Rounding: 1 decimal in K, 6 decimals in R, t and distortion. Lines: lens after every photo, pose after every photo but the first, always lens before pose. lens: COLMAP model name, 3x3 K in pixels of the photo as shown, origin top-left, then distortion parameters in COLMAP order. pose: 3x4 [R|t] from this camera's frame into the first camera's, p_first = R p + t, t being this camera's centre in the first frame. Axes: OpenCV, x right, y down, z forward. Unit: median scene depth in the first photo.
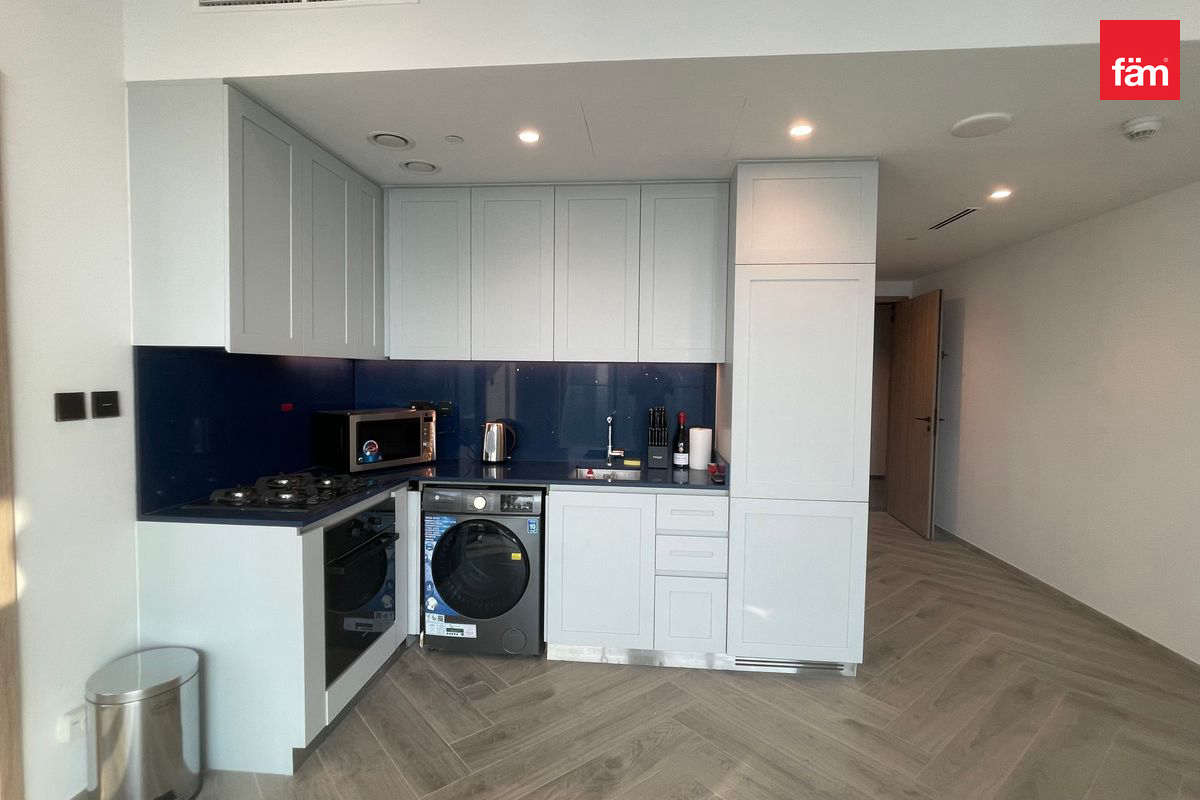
lens RADIAL K [[579.1, 0, 597.6], [0, 579.1, 395.5], [0, 0, 1]] dist [-0.005586, 0.001116]
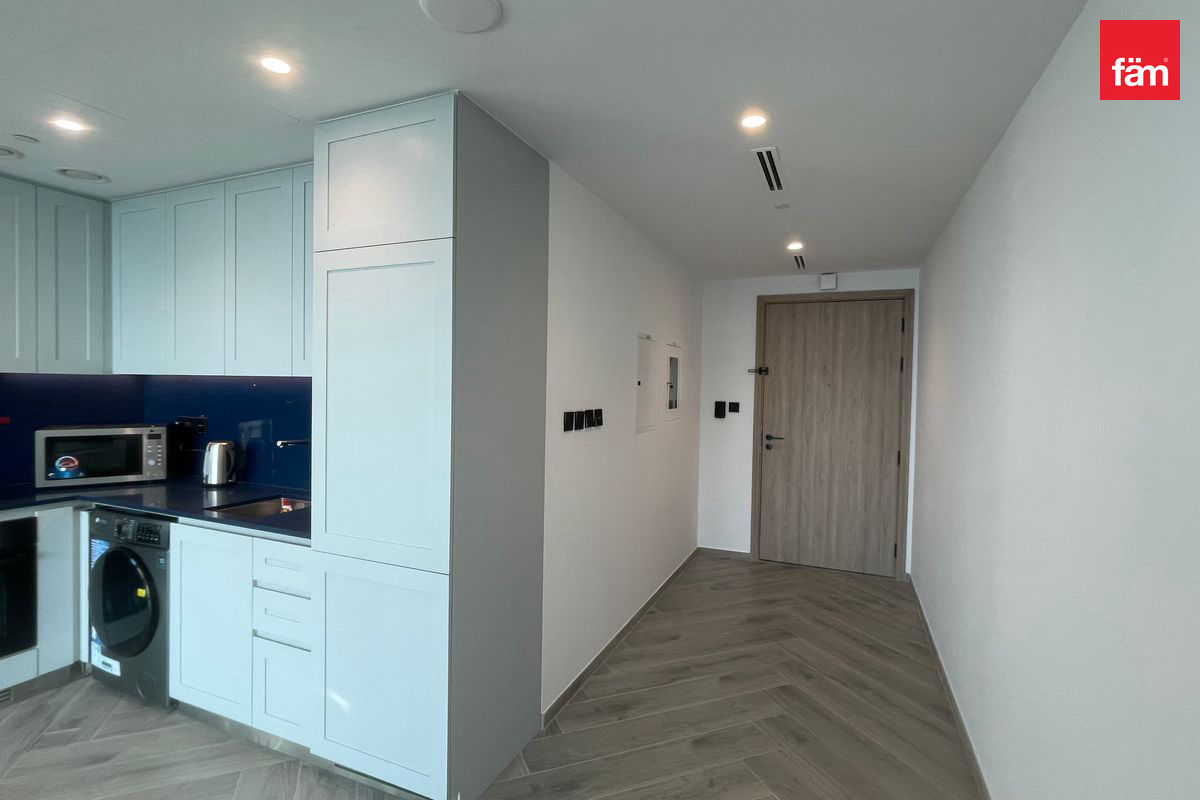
lens RADIAL K [[579.1, 0, 597.6], [0, 579.1, 395.5], [0, 0, 1]] dist [-0.005586, 0.001116]
pose [[0.950309, 0.007226, -0.311225, 0.790134], [-0.017110, 0.999432, -0.029040, -0.013171], [0.310839, 0.032922, 0.949892, 0.350505]]
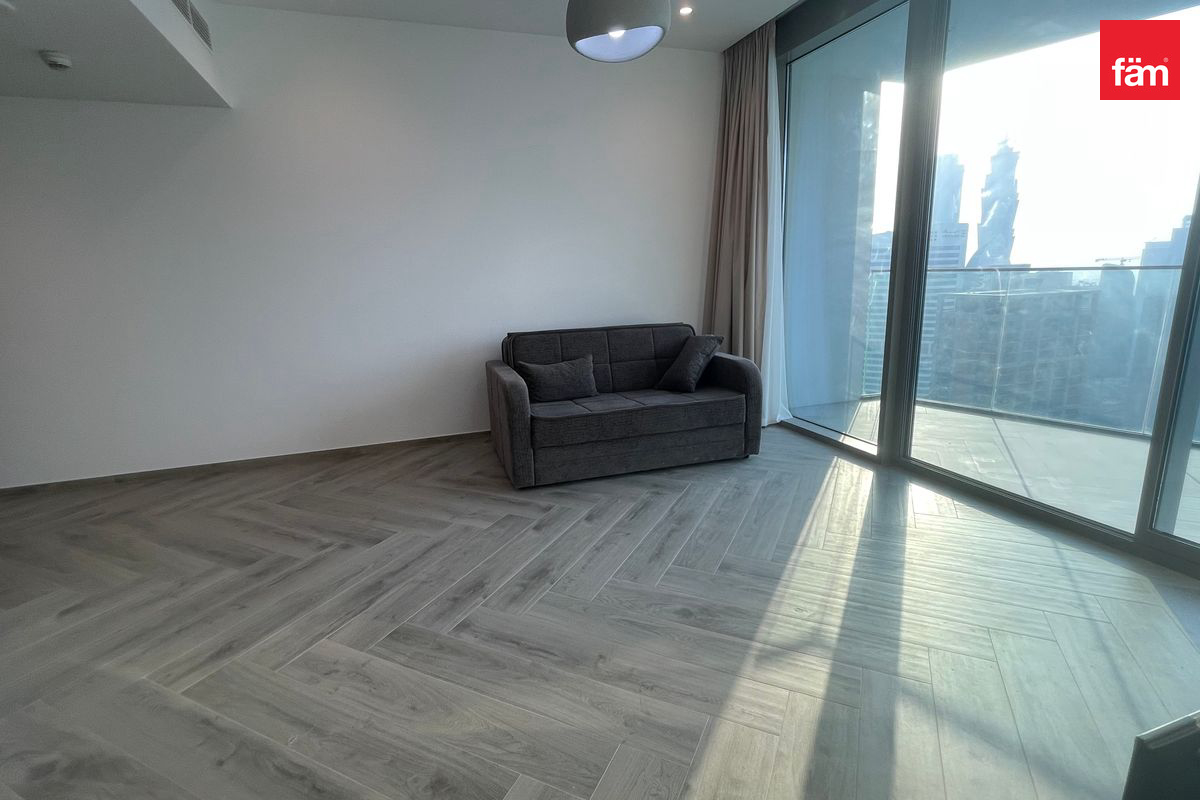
lens RADIAL K [[579.1, 0, 597.6], [0, 579.1, 395.5], [0, 0, 1]] dist [-0.005586, 0.001116]
pose [[-0.414122, -0.201566, 0.887623, -0.649564], [0.060247, 0.966964, 0.247691, 0.005018], [-0.908225, 0.156051, -0.388298, 0.414056]]
